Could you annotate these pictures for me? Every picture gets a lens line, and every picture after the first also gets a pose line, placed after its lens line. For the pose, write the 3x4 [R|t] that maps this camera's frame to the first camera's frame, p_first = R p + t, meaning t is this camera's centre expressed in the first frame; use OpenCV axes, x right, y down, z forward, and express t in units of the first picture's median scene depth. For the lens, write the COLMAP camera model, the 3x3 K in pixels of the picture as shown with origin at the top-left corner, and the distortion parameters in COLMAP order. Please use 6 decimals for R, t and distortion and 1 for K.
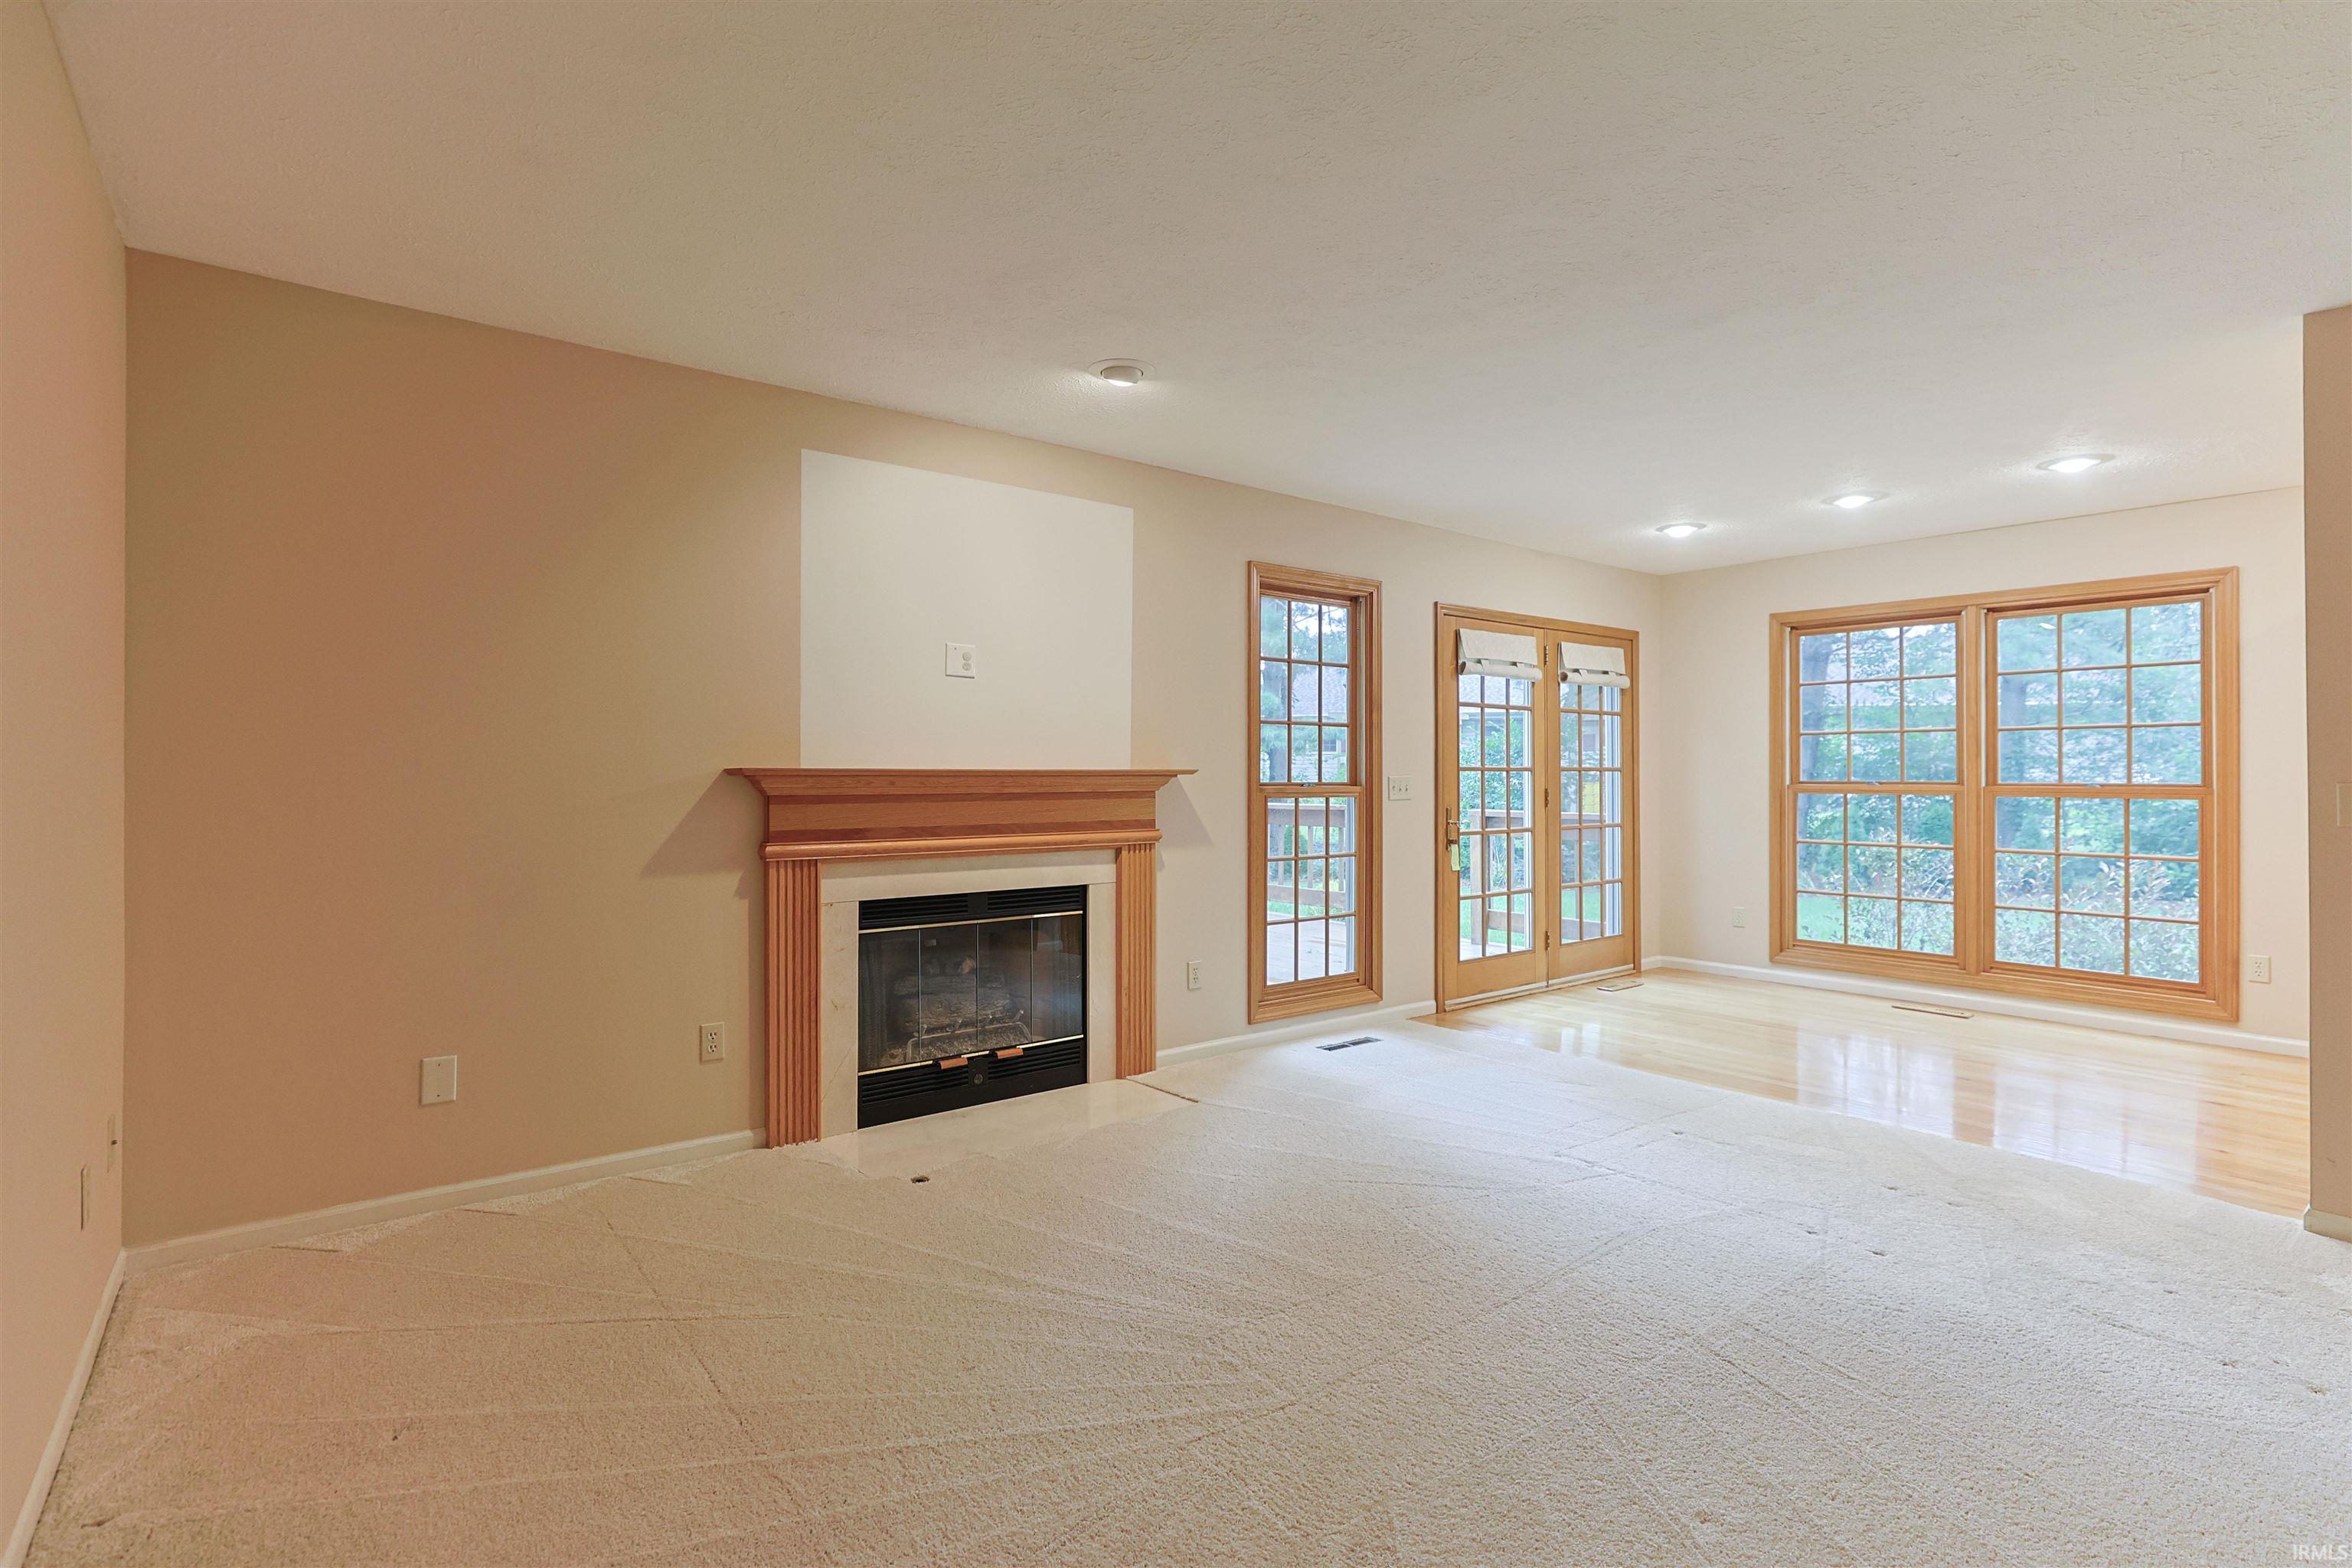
lens RADIAL K [[1127.1, 0, 1192.8], [0, 1127.1, 764.5], [0, 0, 1]] dist [-0.053192, 0.021262]
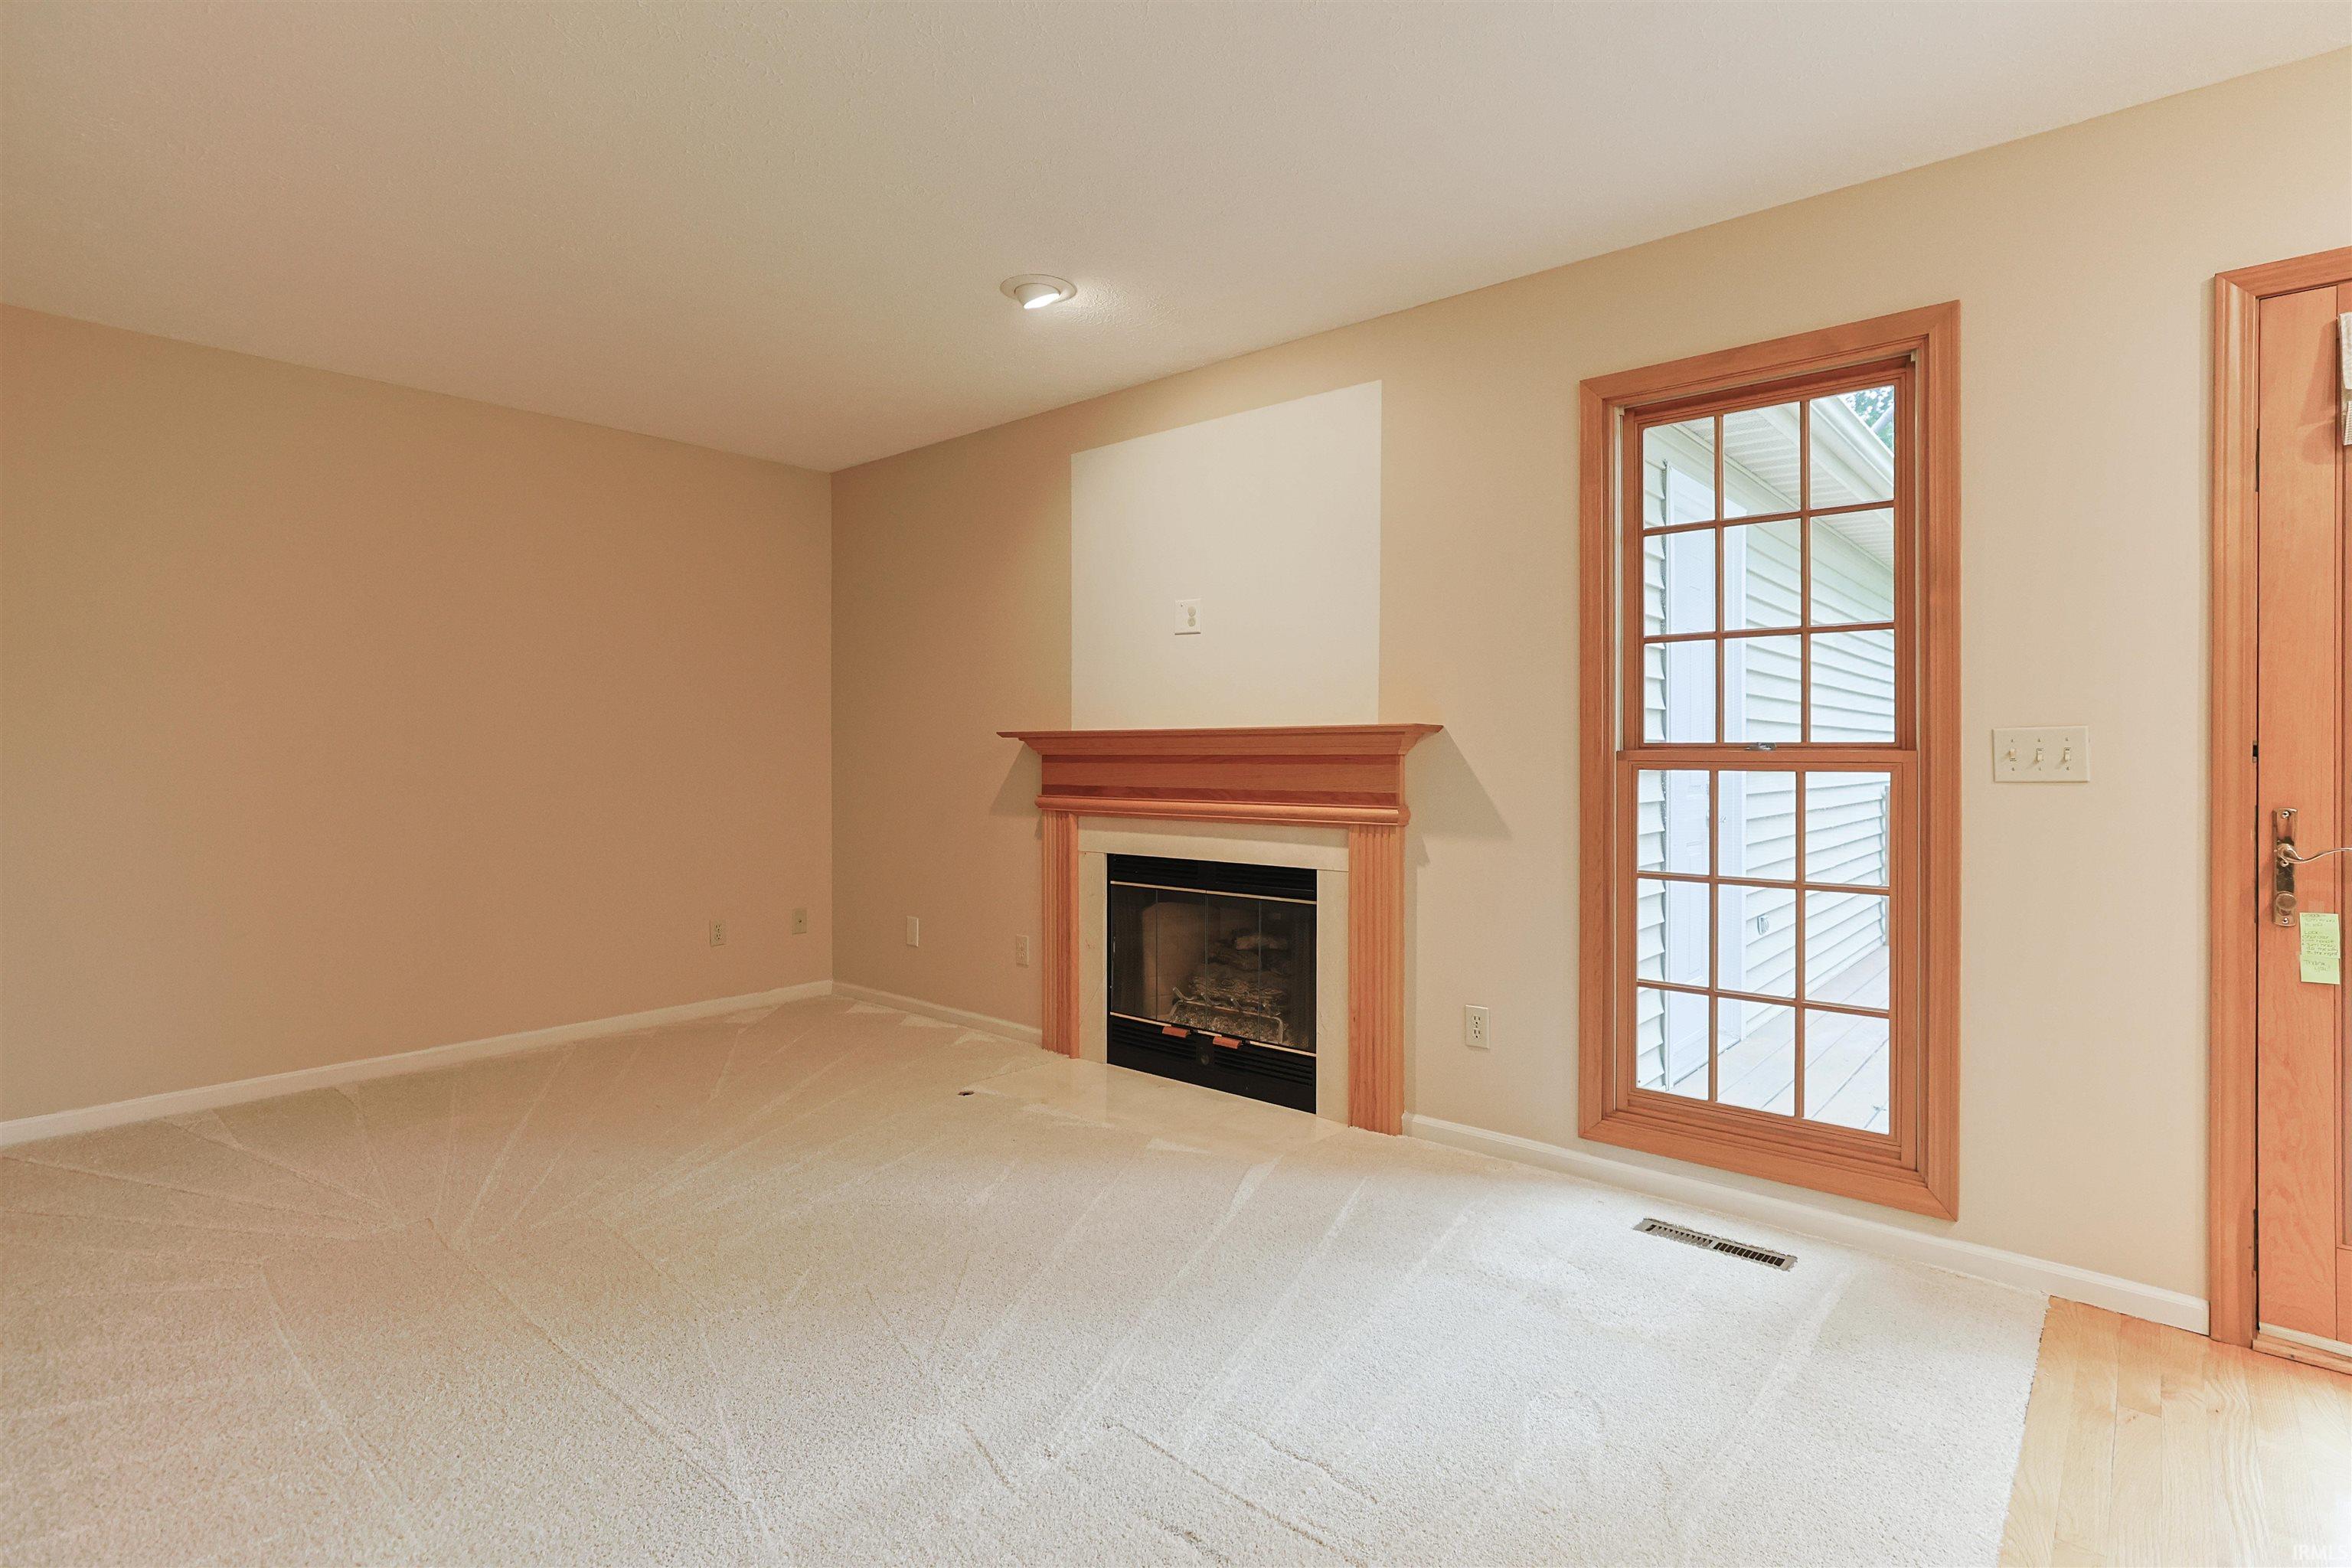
lens RADIAL K [[1137.2, 0, 1184.7], [0, 1137.2, 759.6], [0, 0, 1]] dist [-0.044640, 0.021316]
pose [[0.183707, -0.000923, -0.982981, 0.576955], [0.002415, 0.999997, -0.000487, 0.023235], [0.982978, -0.002284, 0.183709, 0.631669]]
